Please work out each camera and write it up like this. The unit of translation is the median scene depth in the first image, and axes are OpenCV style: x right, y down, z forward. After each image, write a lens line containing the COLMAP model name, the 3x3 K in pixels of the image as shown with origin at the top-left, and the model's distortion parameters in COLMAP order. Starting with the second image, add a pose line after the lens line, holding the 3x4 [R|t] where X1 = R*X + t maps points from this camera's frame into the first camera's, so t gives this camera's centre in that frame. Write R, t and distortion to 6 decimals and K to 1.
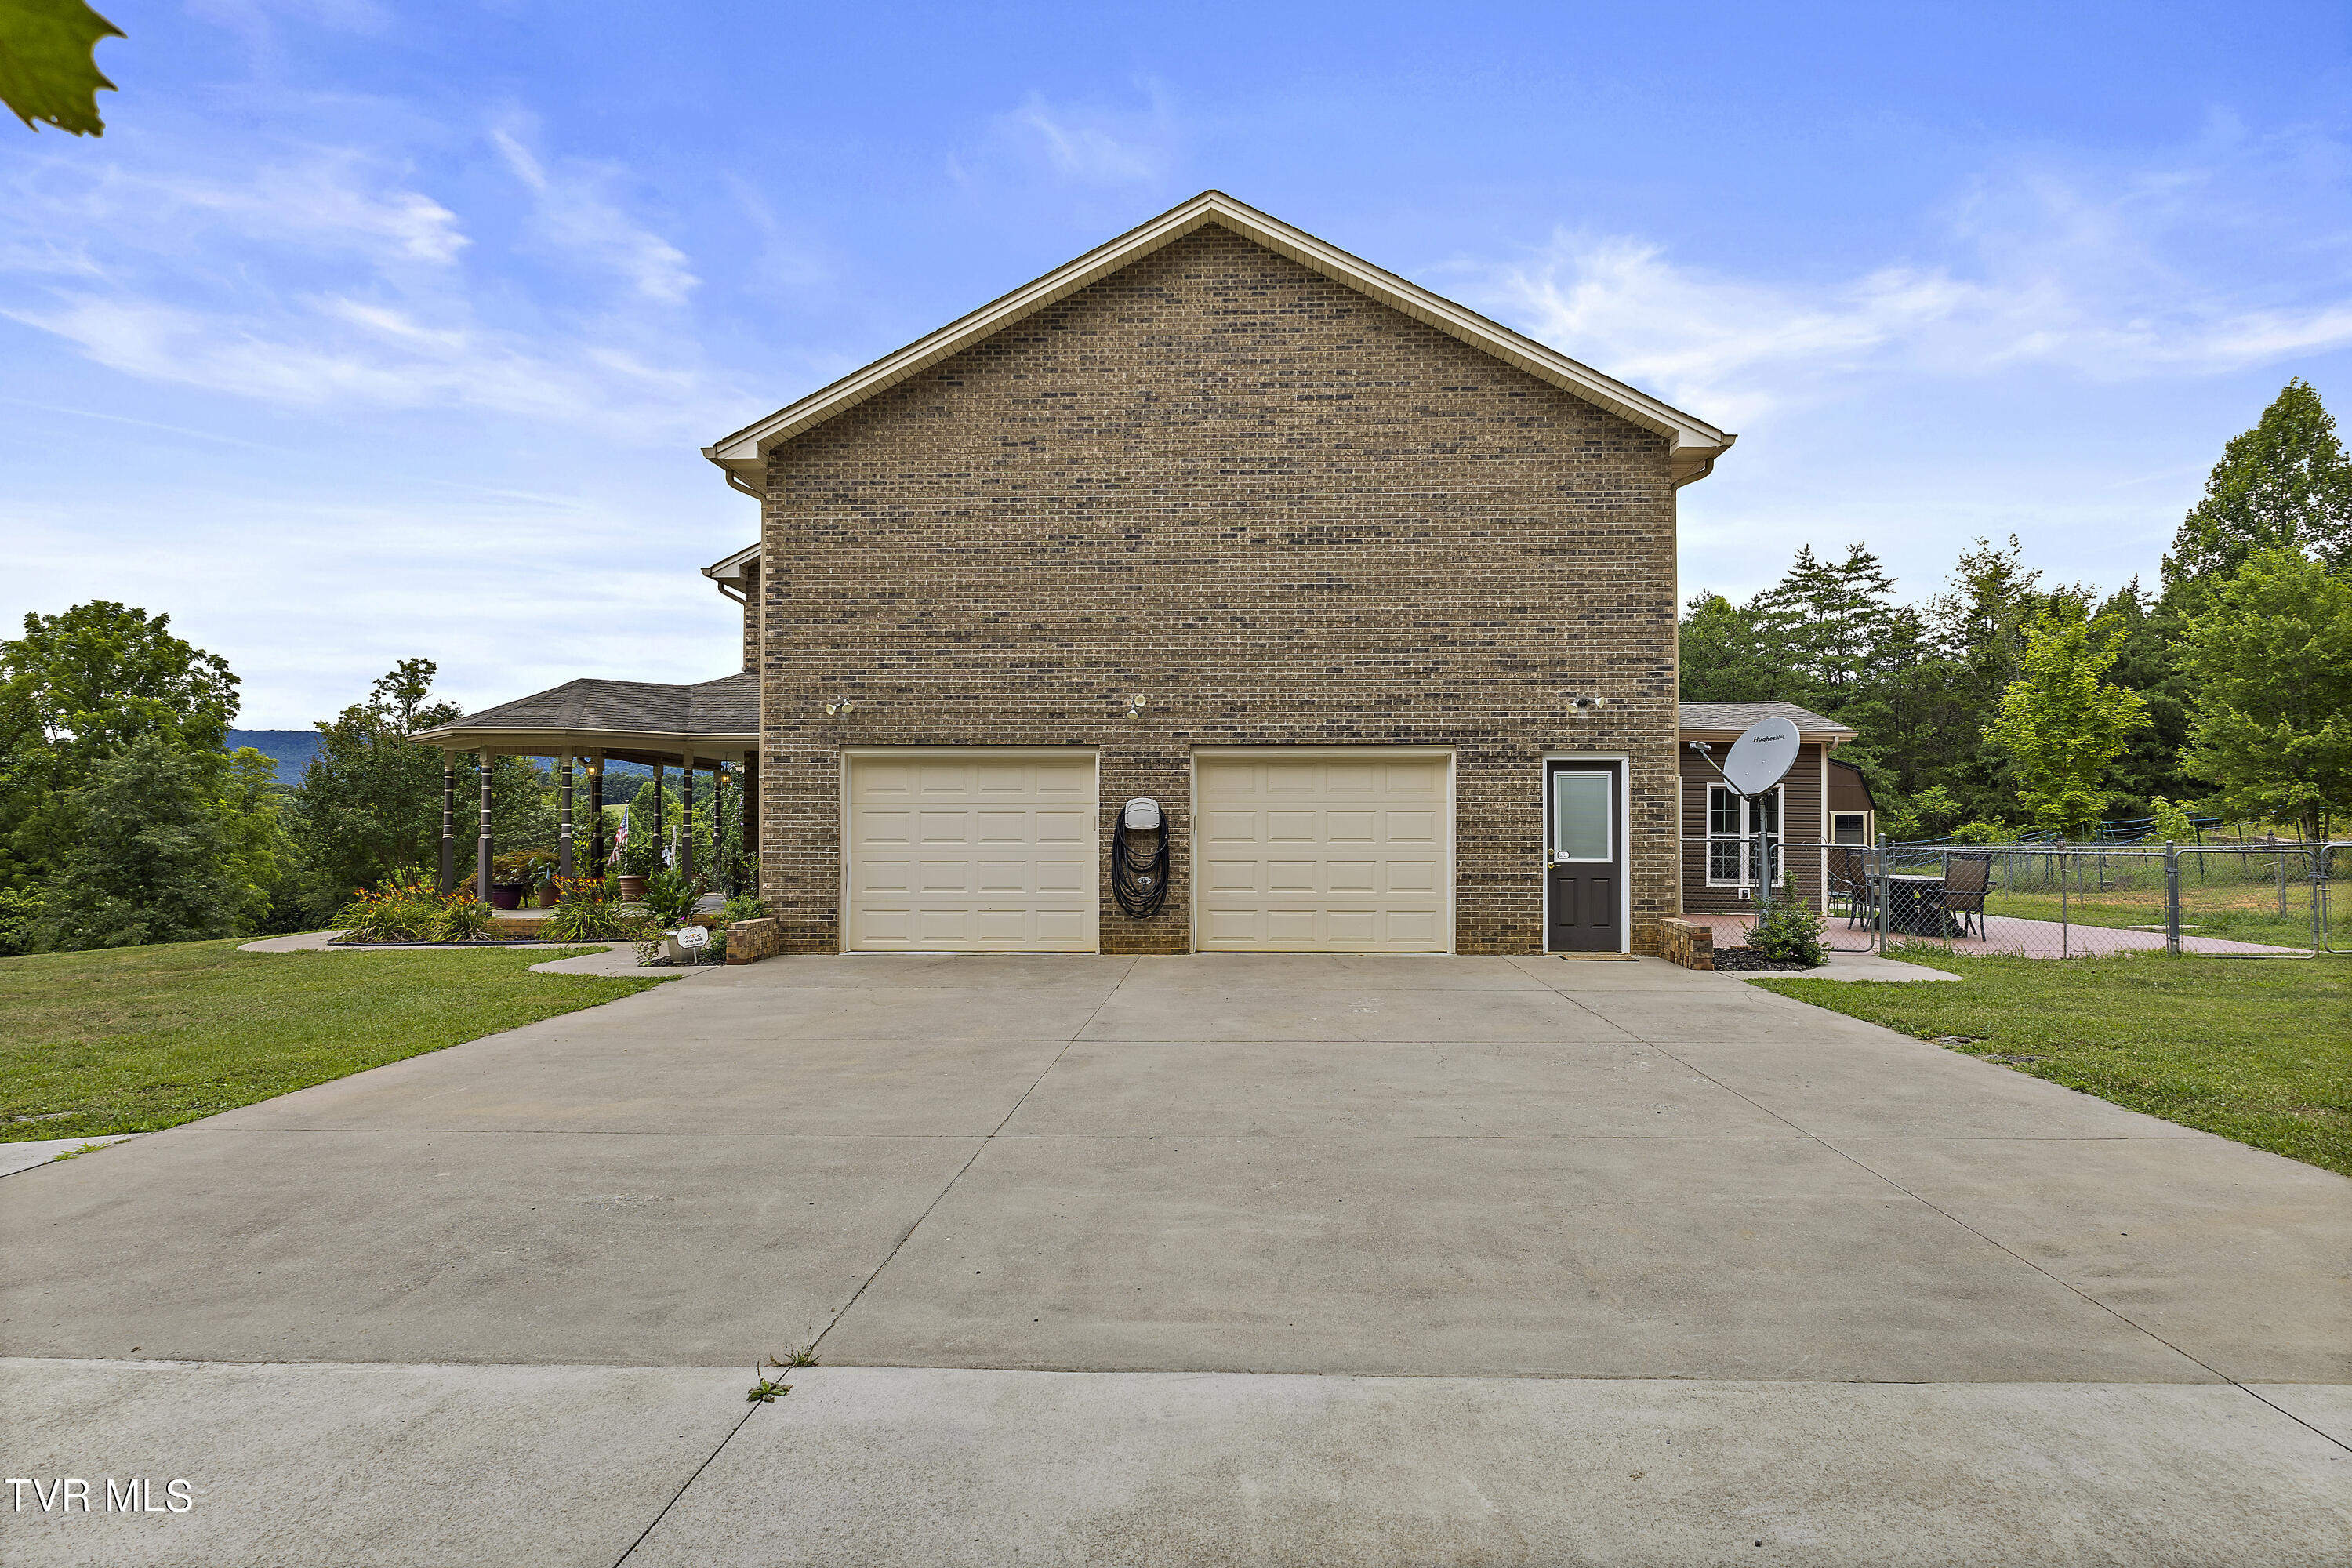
lens RADIAL K [[1611.8, 0, 1179.5], [0, 1611.8, 784.7], [0, 0, 1]] dist [-0.011513, -0.006449]
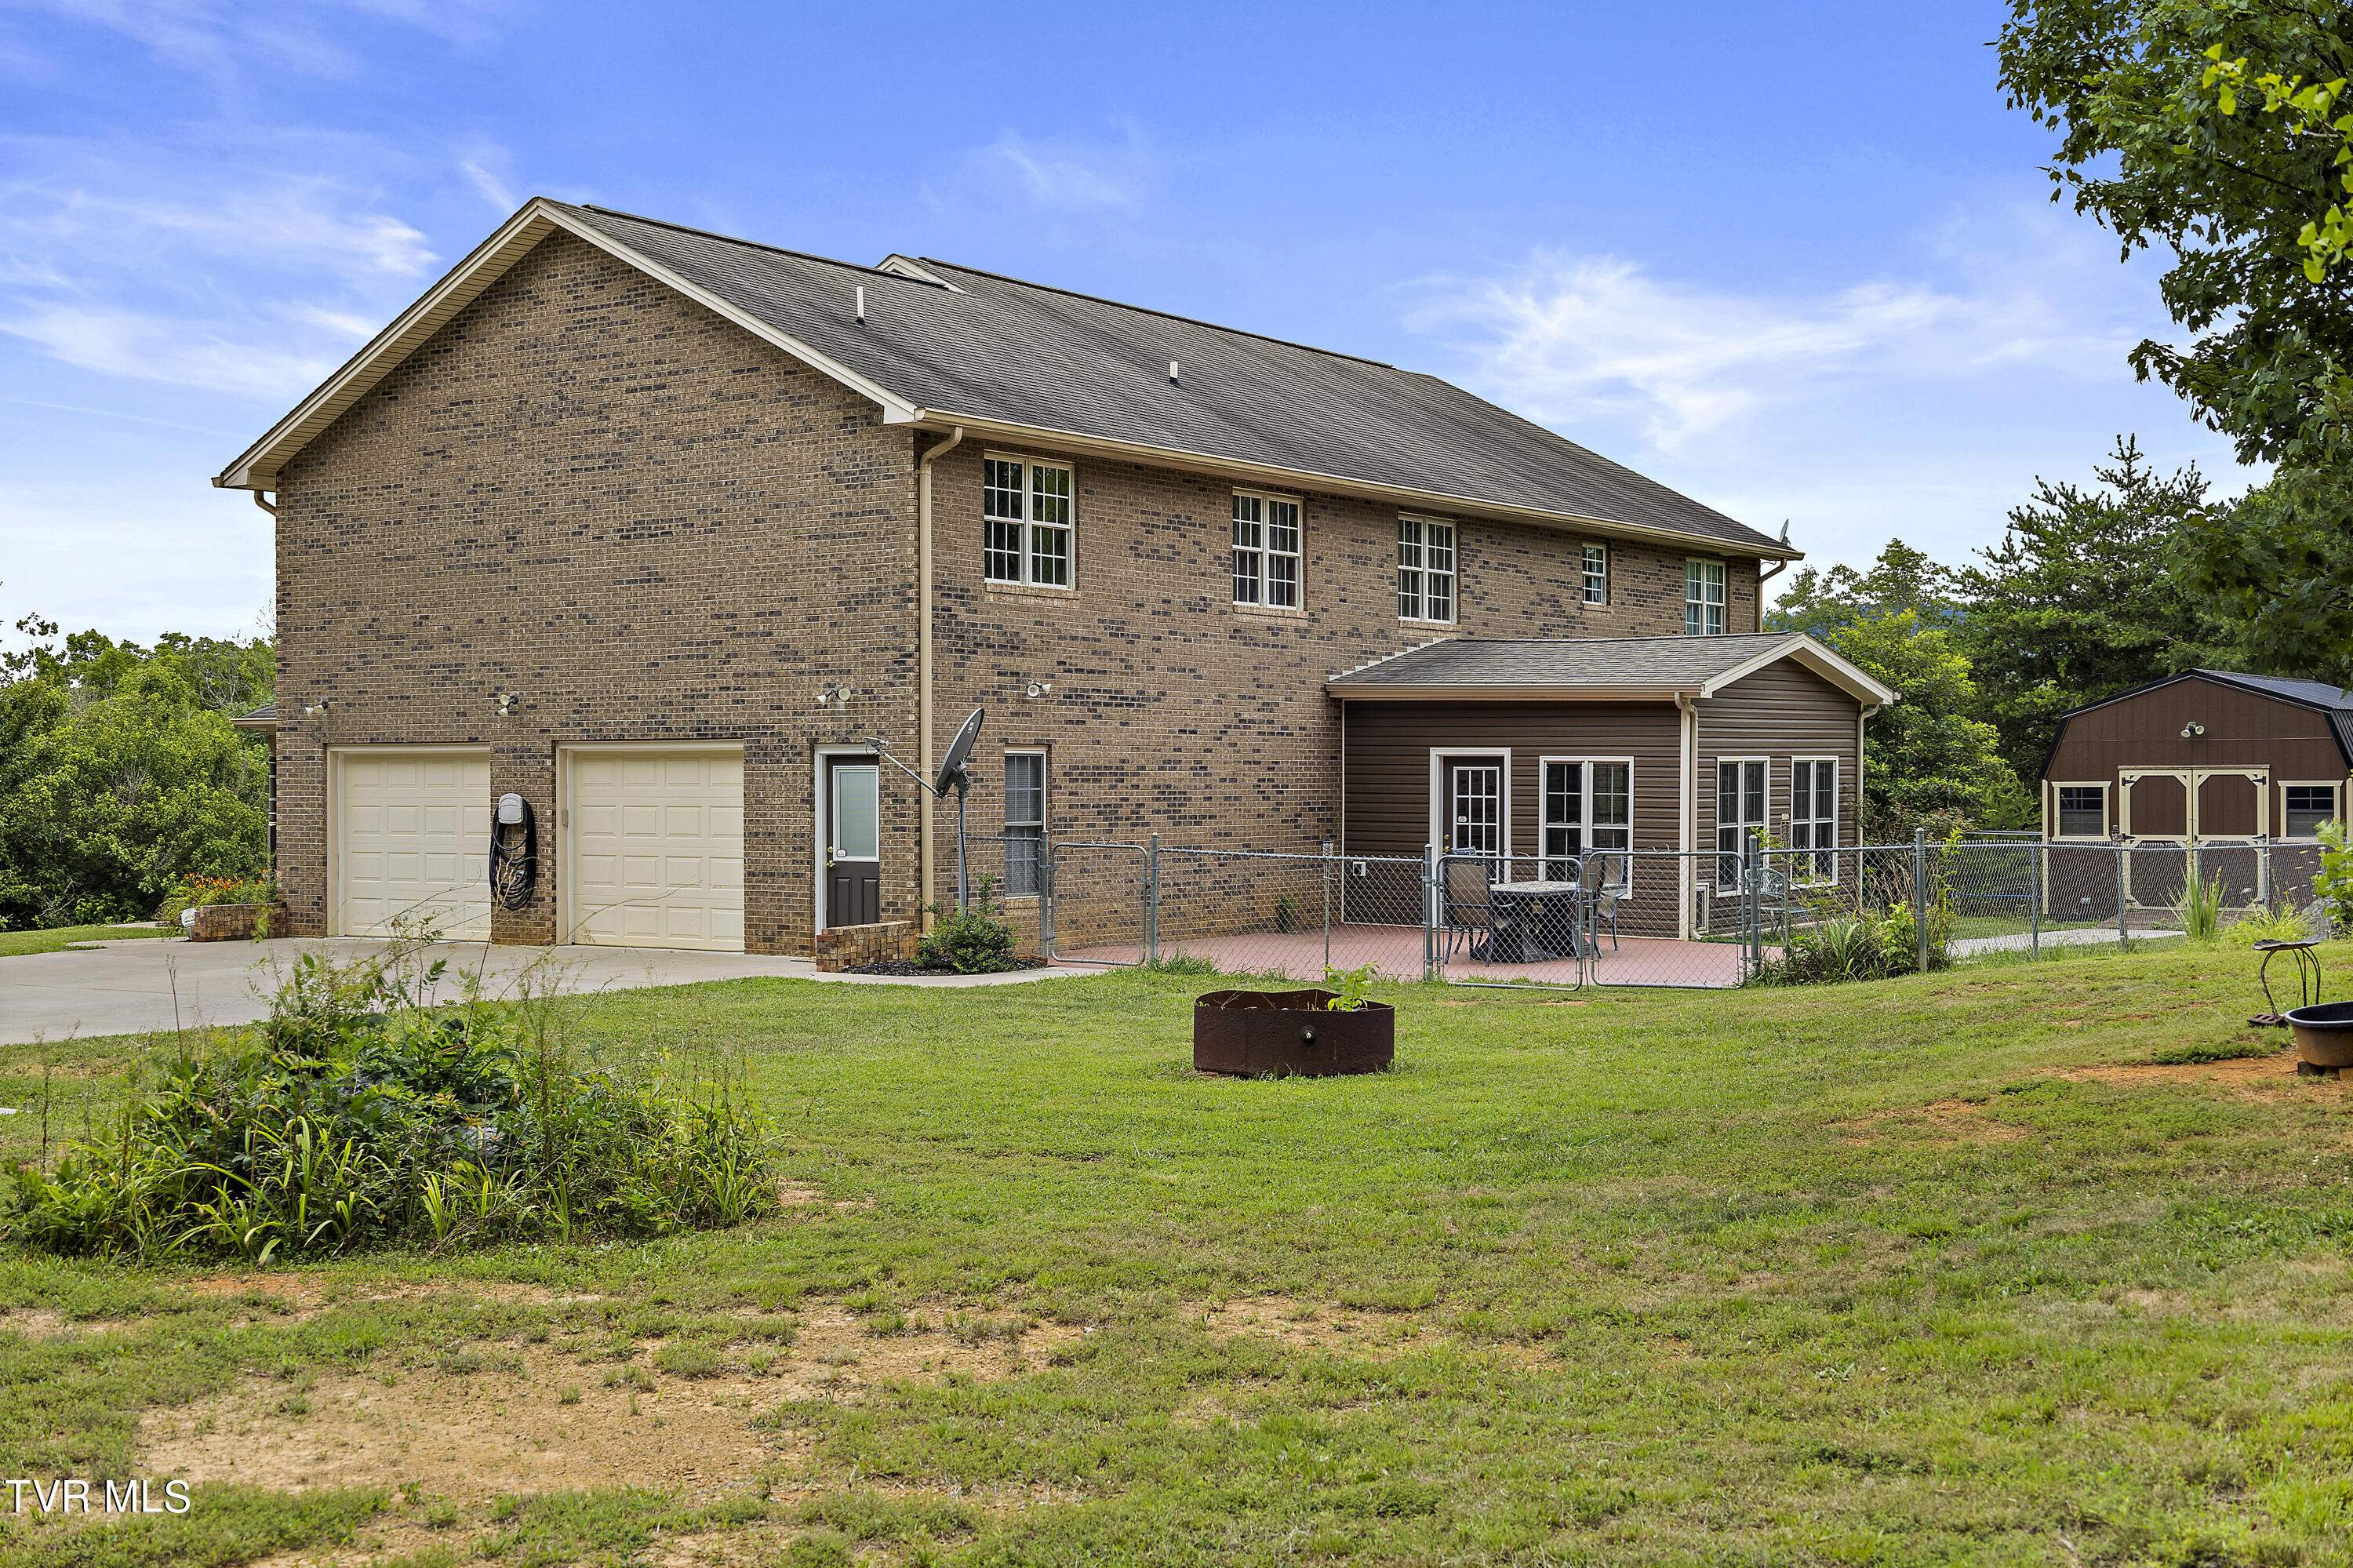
lens RADIAL K [[3096.6, 0, 1178.0], [0, 3096.6, 782.6], [0, 0, 1]] dist [0.014446, 0.000000]
pose [[0.837081, -0.001928, -0.547076, 1.407648], [0.018407, 0.999527, 0.024642, -0.039529], [0.546769, -0.030697, 0.836720, -0.422543]]
